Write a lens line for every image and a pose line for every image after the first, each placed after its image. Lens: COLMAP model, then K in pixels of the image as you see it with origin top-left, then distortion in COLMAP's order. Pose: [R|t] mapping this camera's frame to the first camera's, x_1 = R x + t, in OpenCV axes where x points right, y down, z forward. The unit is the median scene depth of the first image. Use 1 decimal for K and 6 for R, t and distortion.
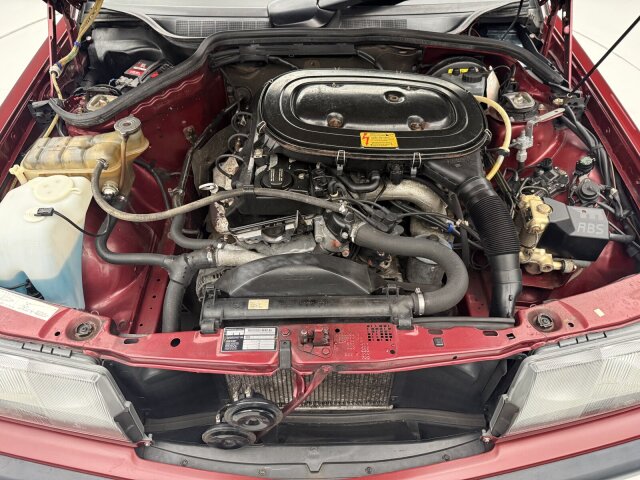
lens RADIAL K [[458.8, 0, 320.7], [0, 458.8, 244.8], [0, 0, 1]] dist [0.047325, -0.079762]
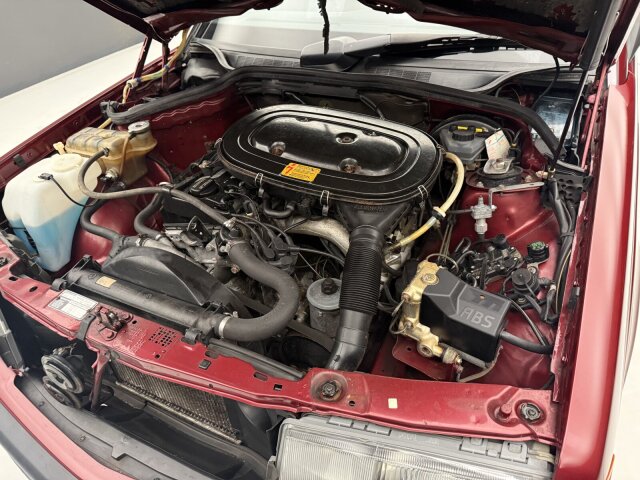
lens RADIAL K [[458.8, 0, 322.4], [0, 458.8, 238.5], [0, 0, 1]] dist [0.047325, -0.079762]
pose [[0.886784, 0.233466, -0.398884, 0.563055], [-0.282981, 0.956626, -0.069203, -0.030330], [0.365427, 0.174245, 0.914386, 0.116378]]
